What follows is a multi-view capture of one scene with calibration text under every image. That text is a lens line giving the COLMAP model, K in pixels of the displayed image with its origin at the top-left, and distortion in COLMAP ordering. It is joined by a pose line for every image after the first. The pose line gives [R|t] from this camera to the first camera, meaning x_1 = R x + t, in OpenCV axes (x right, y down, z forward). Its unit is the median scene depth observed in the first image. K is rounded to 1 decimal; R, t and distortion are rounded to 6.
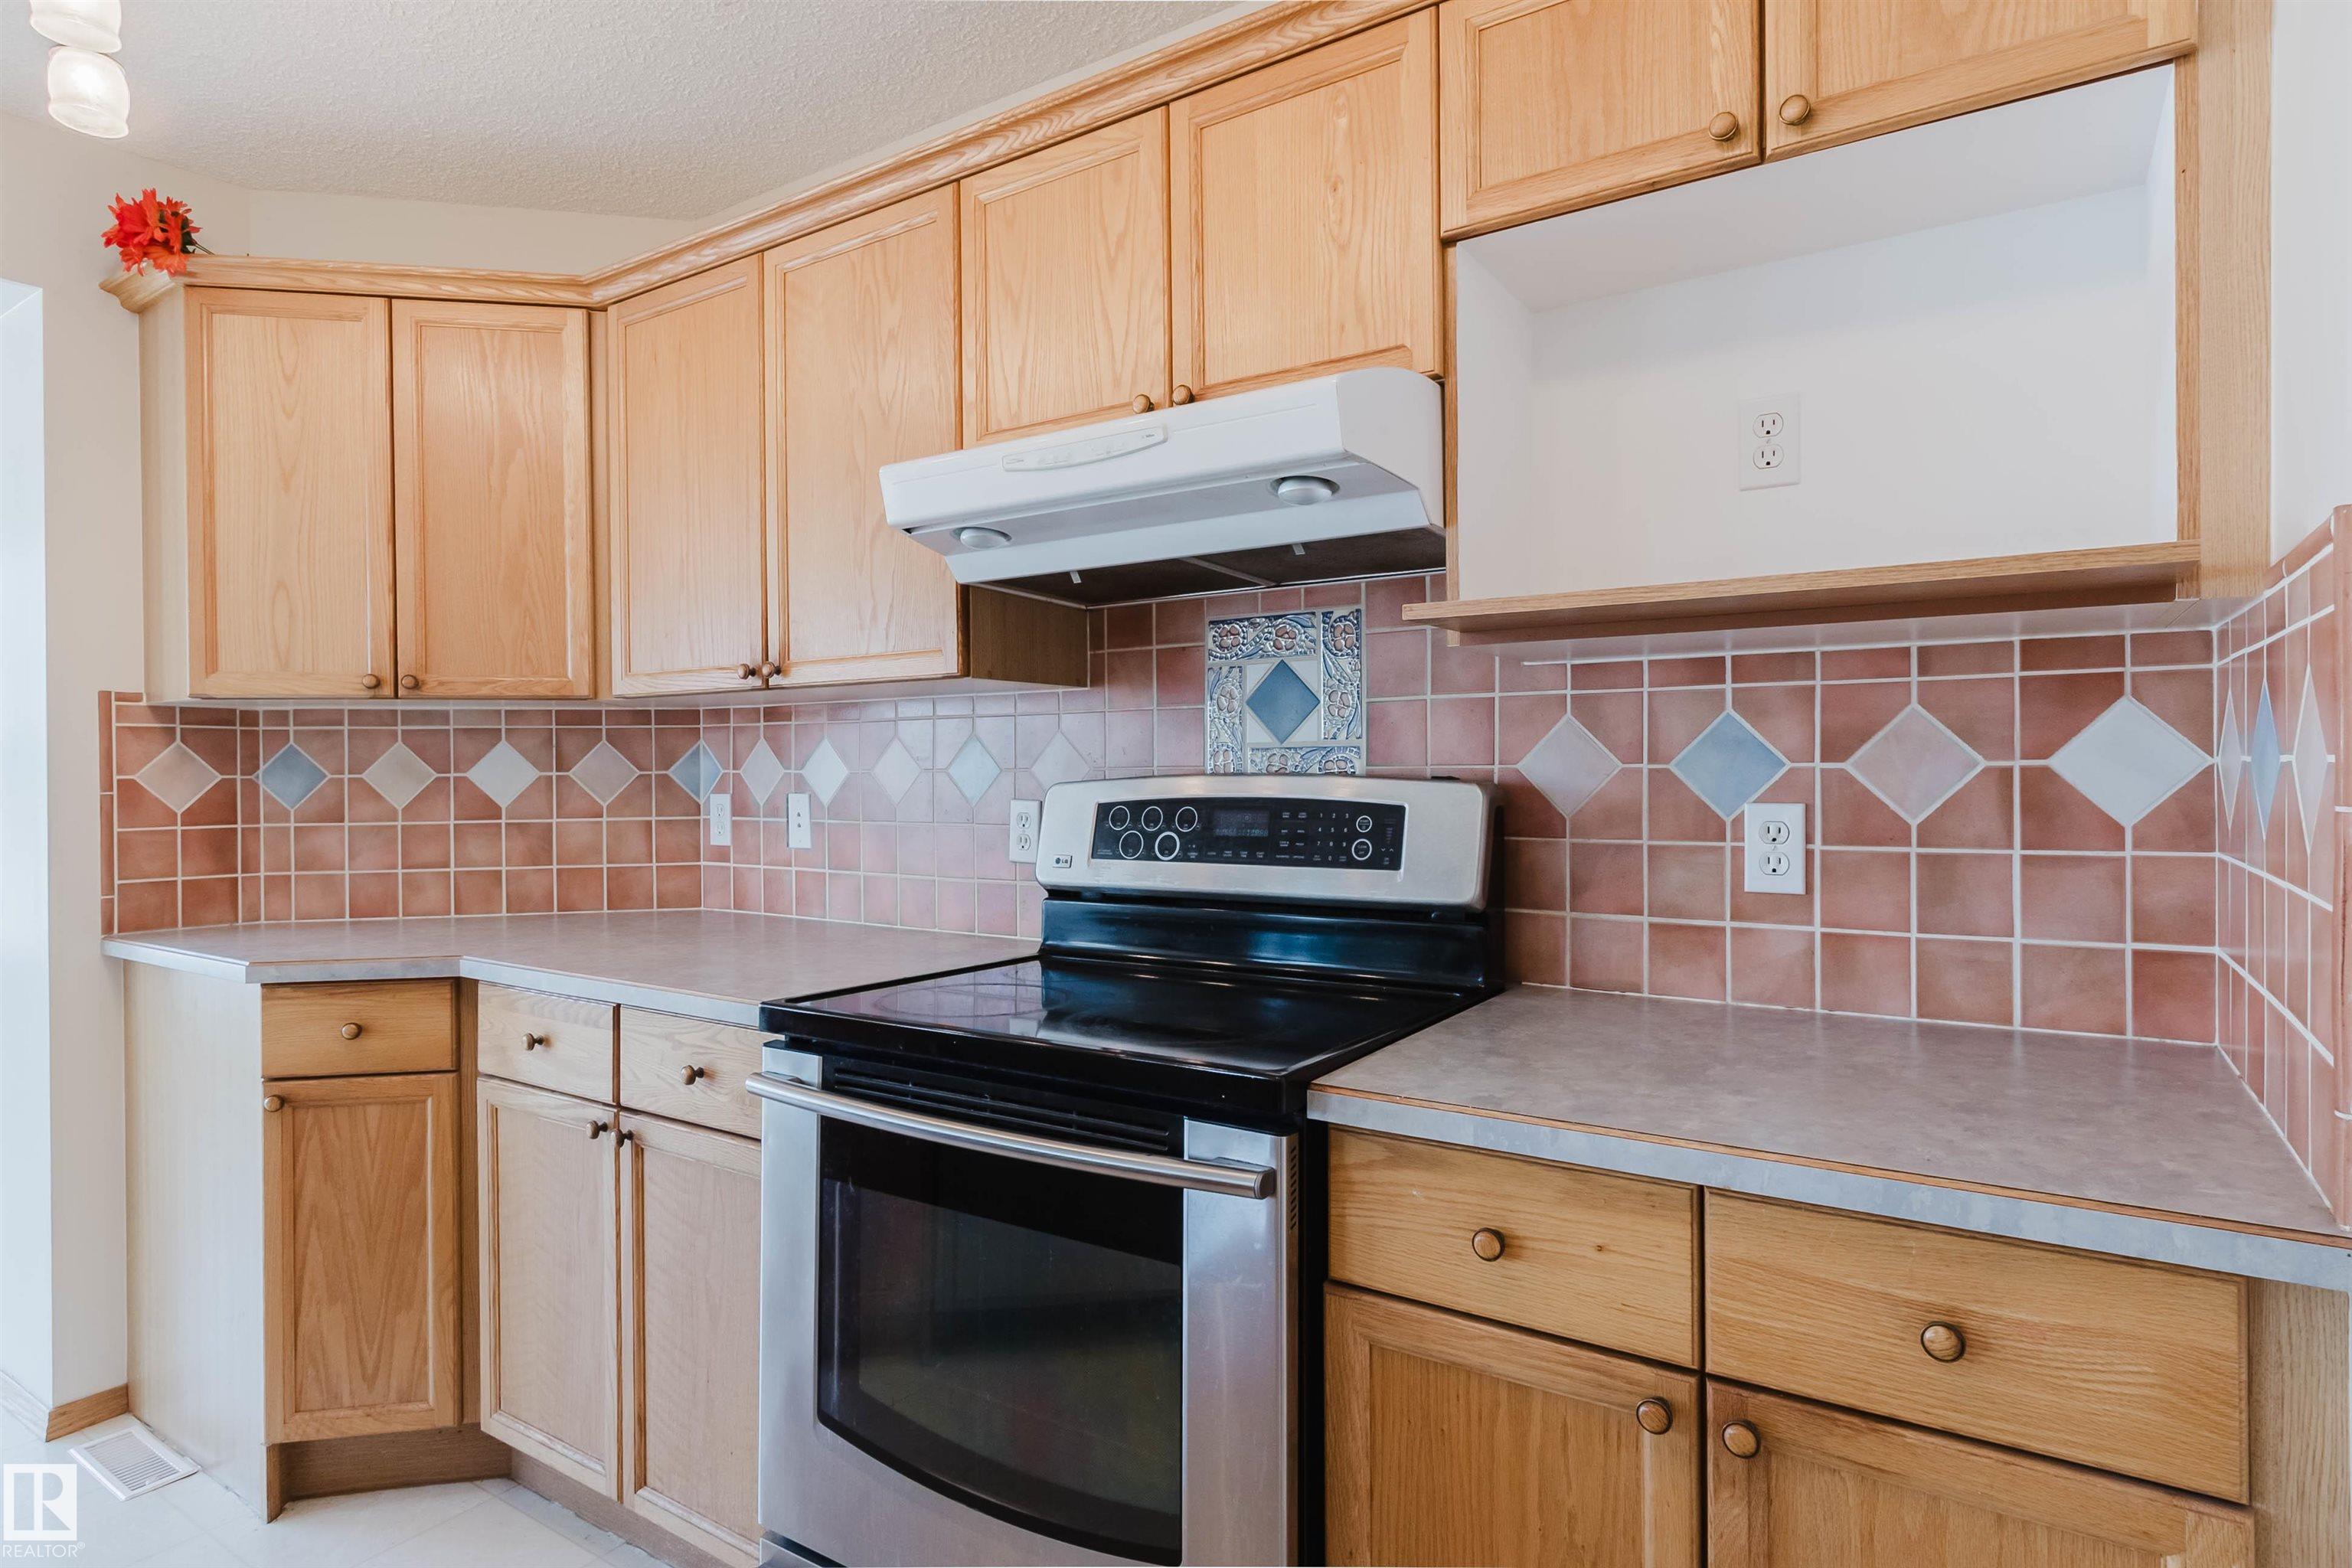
lens RADIAL K [[1258.6, 0, 1175.6], [0, 1258.6, 784.4], [0, 0, 1]] dist [-0.012246, 0.000276]
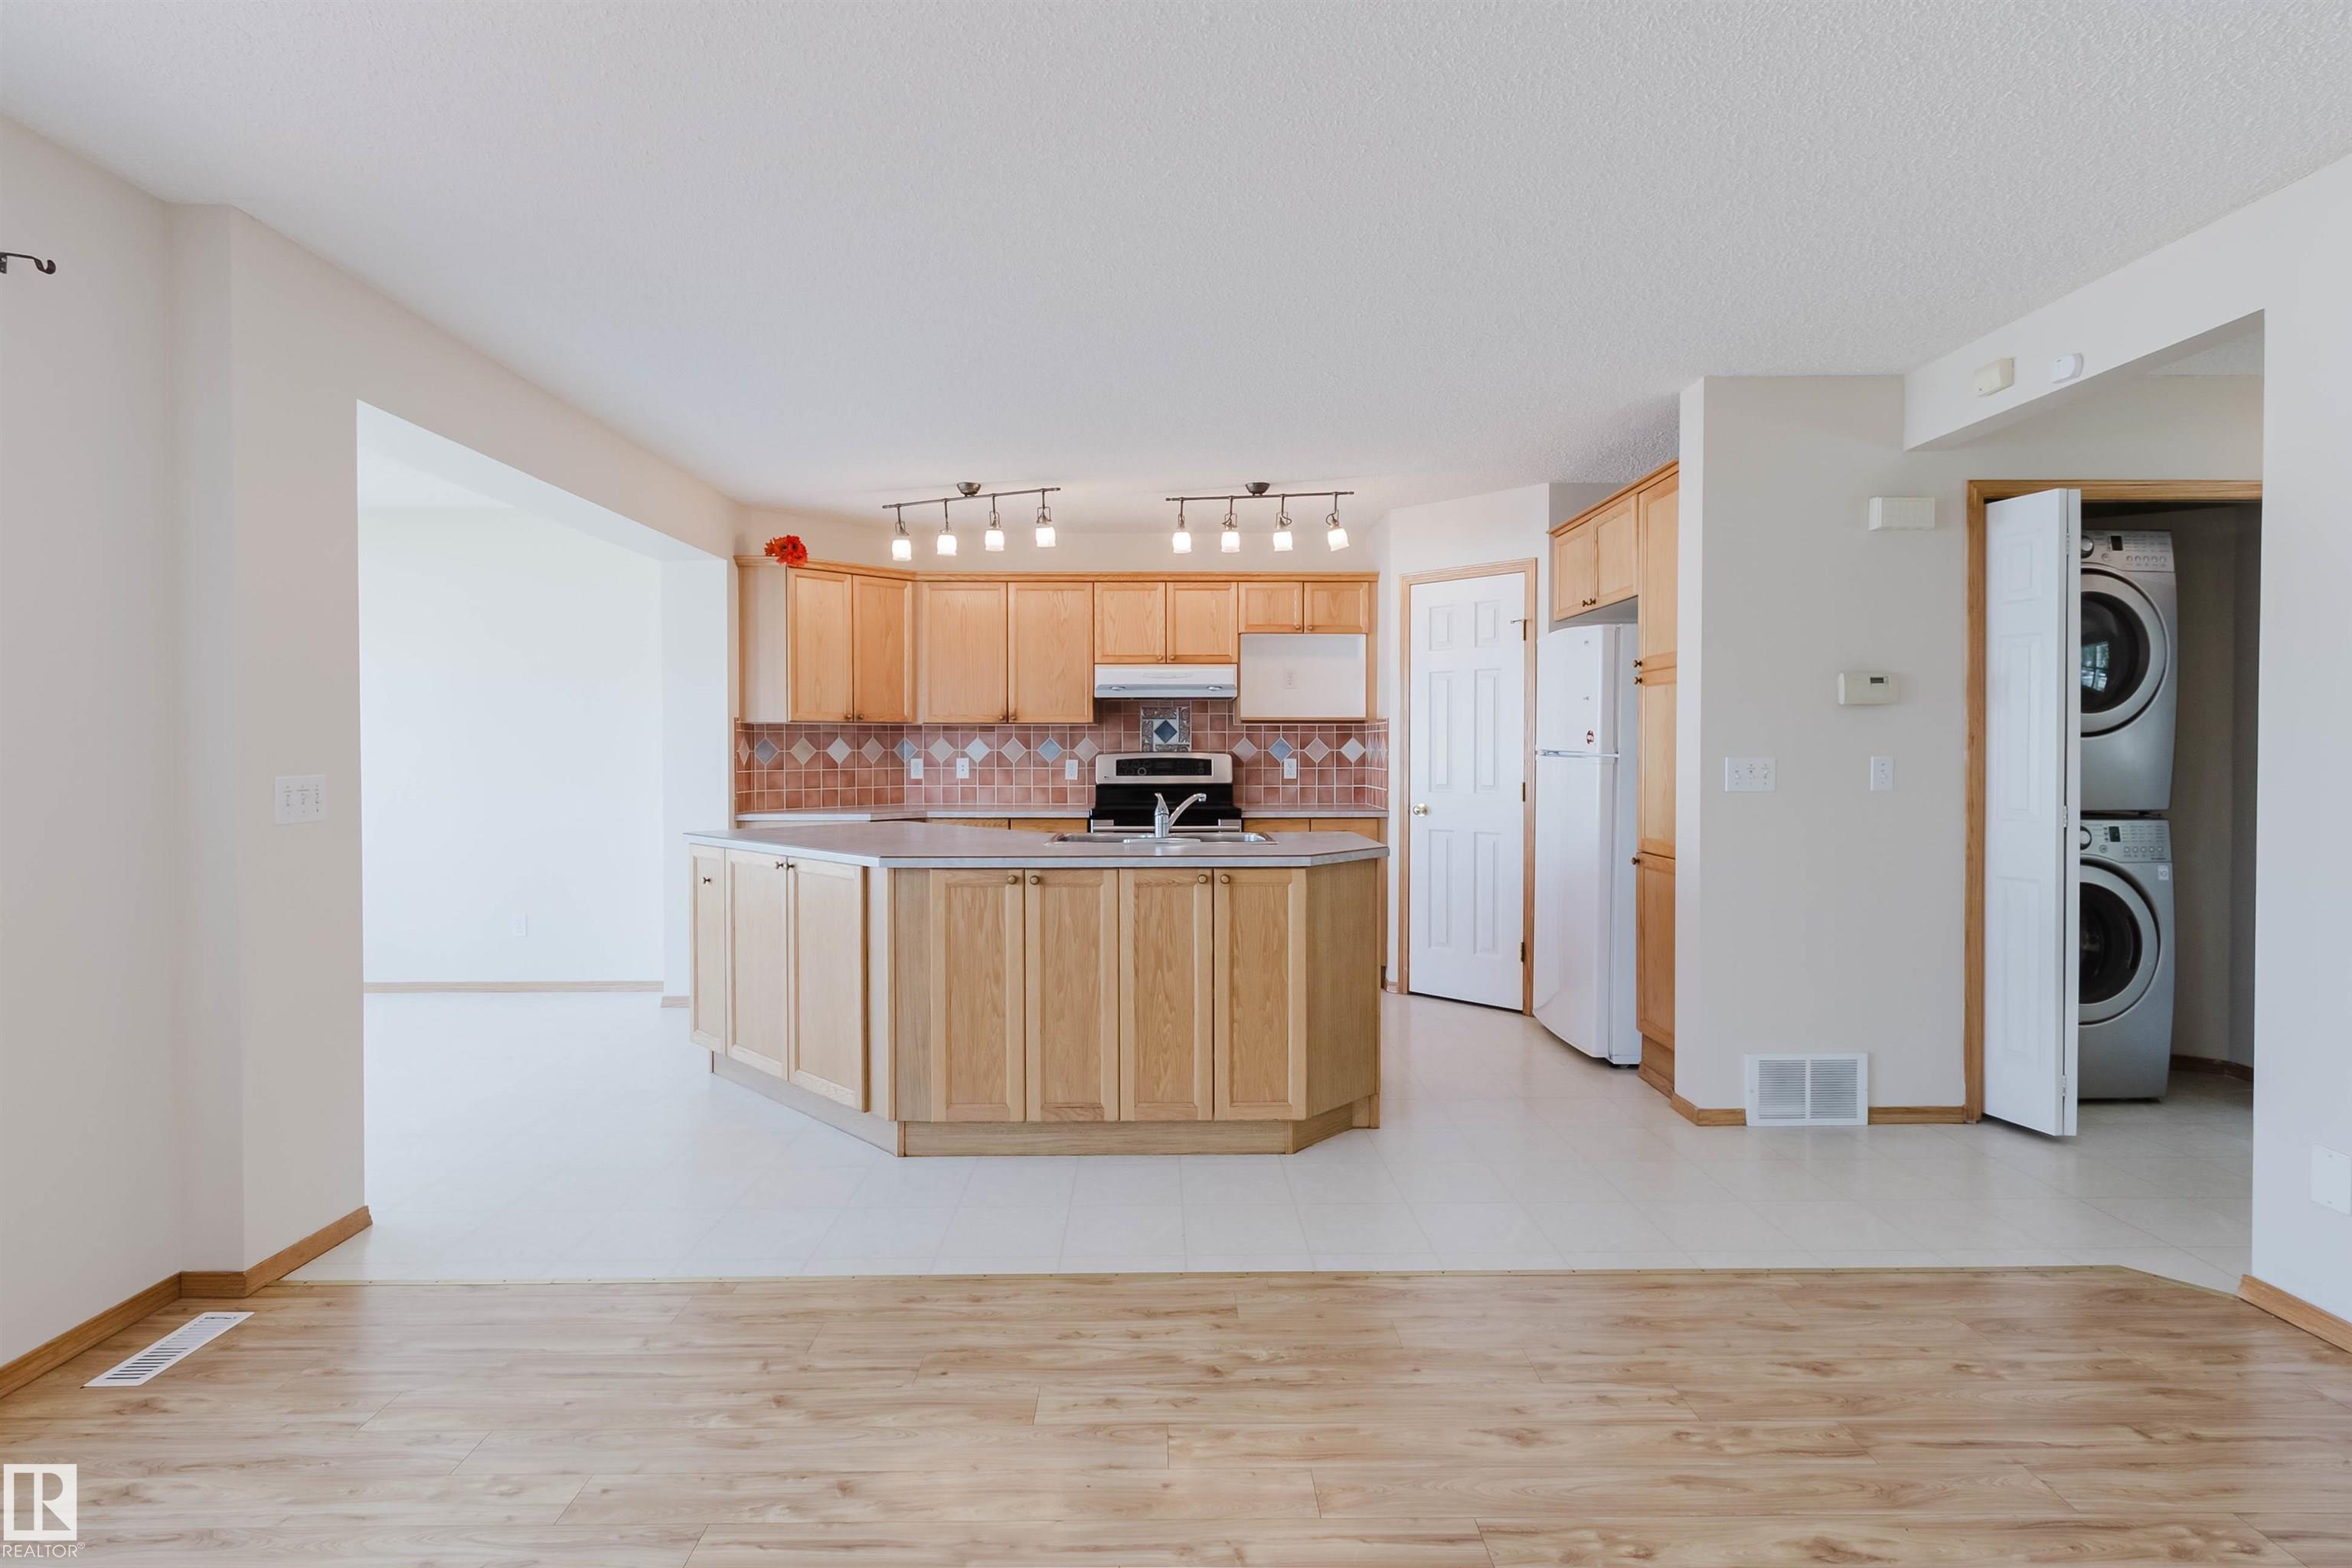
lens RADIAL K [[1065.4, 0, 1177.8], [0, 1065.4, 772.3], [0, 0, 1]] dist [-0.001408, -0.000471]
pose [[0.824620, -0.008001, 0.565631, -1.594978], [0.000750, 0.999915, 0.013050, 0.010681], [-0.565687, -0.010338, 0.824555, -1.523888]]
